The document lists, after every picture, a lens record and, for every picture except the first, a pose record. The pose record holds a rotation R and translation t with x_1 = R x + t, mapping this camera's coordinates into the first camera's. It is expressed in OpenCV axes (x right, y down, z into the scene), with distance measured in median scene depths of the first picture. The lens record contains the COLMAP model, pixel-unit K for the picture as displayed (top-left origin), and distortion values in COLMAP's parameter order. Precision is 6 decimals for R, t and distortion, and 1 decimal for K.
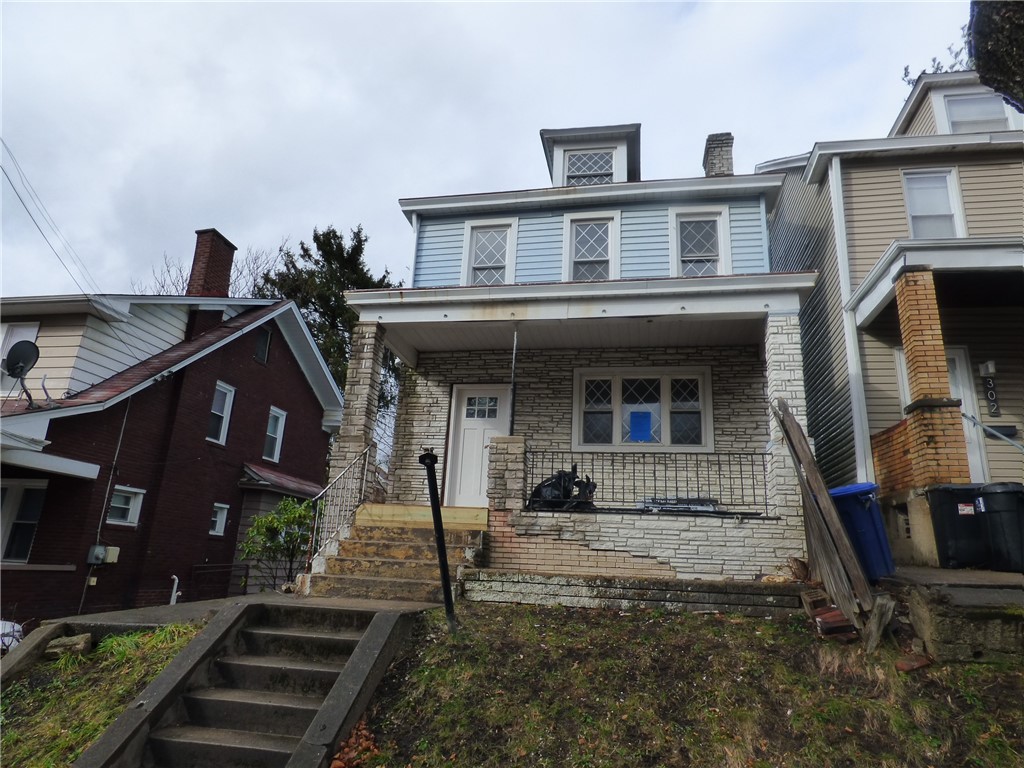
lens RADIAL K [[620.7, 0, 512.0], [0, 620.7, 384.0], [0, 0, 1]] dist [-0.005851, -0.000067]
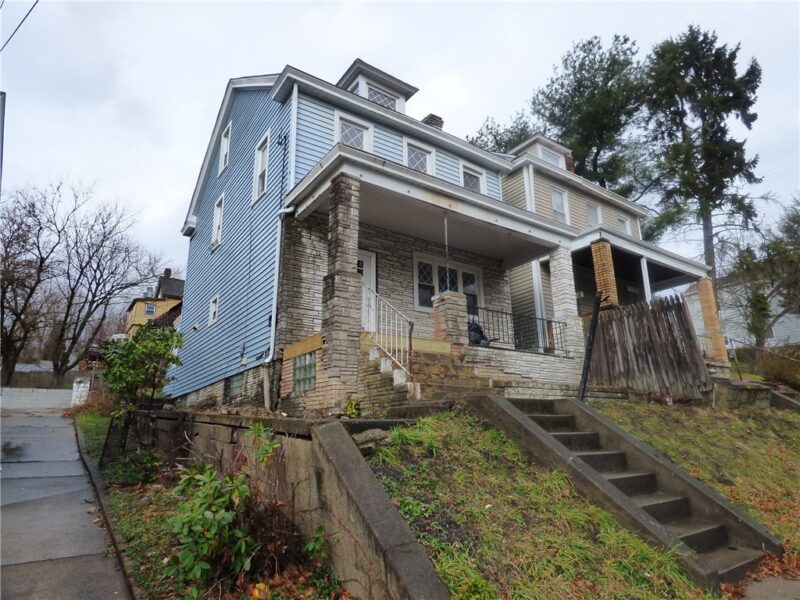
lens RADIAL K [[484.9, 0, 400.0], [0, 484.9, 300.0], [0, 0, 1]] dist [-0.005851, -0.000067]
pose [[0.692910, 0.136170, 0.708049, -0.703217], [-0.160834, 0.986452, -0.032316, 0.127471], [-0.702857, -0.091486, 0.705424, 0.262272]]
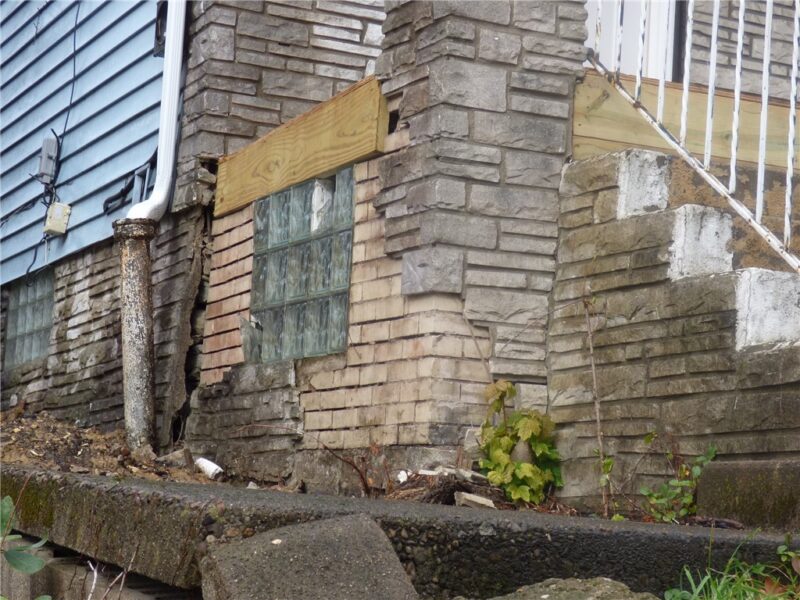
lens RADIAL K [[2012.5, 0, 400.0], [0, 2012.5, 300.0], [0, 0, 1]] dist [0.243641, -0.177585]
pose [[0.816410, 0.073575, 0.572766, -0.590873], [-0.183633, 0.973443, 0.136703, 0.155280], [-0.547497, -0.216785, 0.808239, 0.356775]]
